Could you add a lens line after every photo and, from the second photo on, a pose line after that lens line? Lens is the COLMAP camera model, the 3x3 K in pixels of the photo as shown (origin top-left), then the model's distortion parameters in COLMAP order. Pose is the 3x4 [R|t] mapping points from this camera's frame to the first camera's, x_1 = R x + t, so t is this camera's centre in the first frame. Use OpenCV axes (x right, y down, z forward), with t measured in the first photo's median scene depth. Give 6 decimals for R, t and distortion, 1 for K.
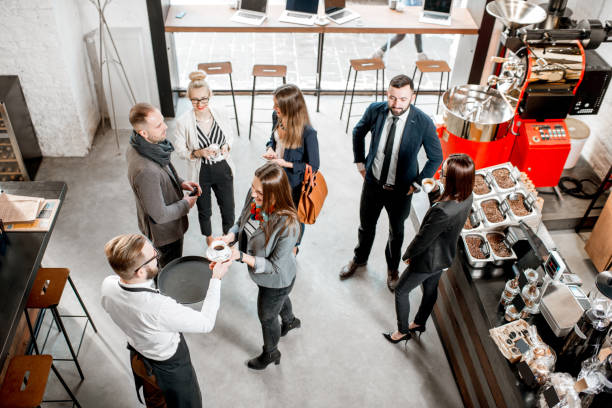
lens RADIAL K [[604.6, 0, 310.6], [0, 604.6, 202.5], [0, 0, 1]] dist [-0.063018, 0.000000]
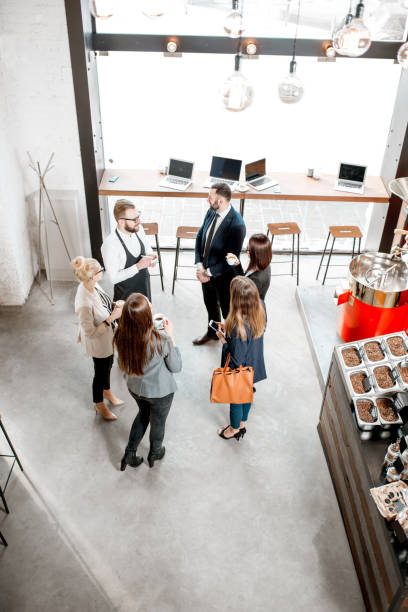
lens RADIAL K [[604.6, 0, 212.3], [0, 604.6, 305.2], [0, 0, 1]] dist [-0.063018, 0.000000]
pose [[0.997720, 0.033125, -0.058796, 0.043177], [-0.036212, 0.997978, -0.052237, -0.039586], [0.056947, 0.054247, 0.996902, -0.090512]]
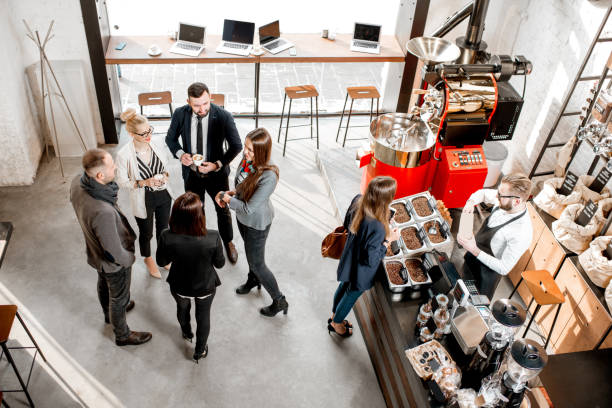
lens RADIAL K [[604.6, 0, 310.2], [0, 604.6, 200.9], [0, 0, 1]] dist [-0.063018, 0.000000]
pose [[0.996836, -0.024669, 0.075561, 0.030745], [0.024437, 0.999693, 0.003991, -0.051931], [-0.075636, -0.002132, 0.997133, -0.069734]]
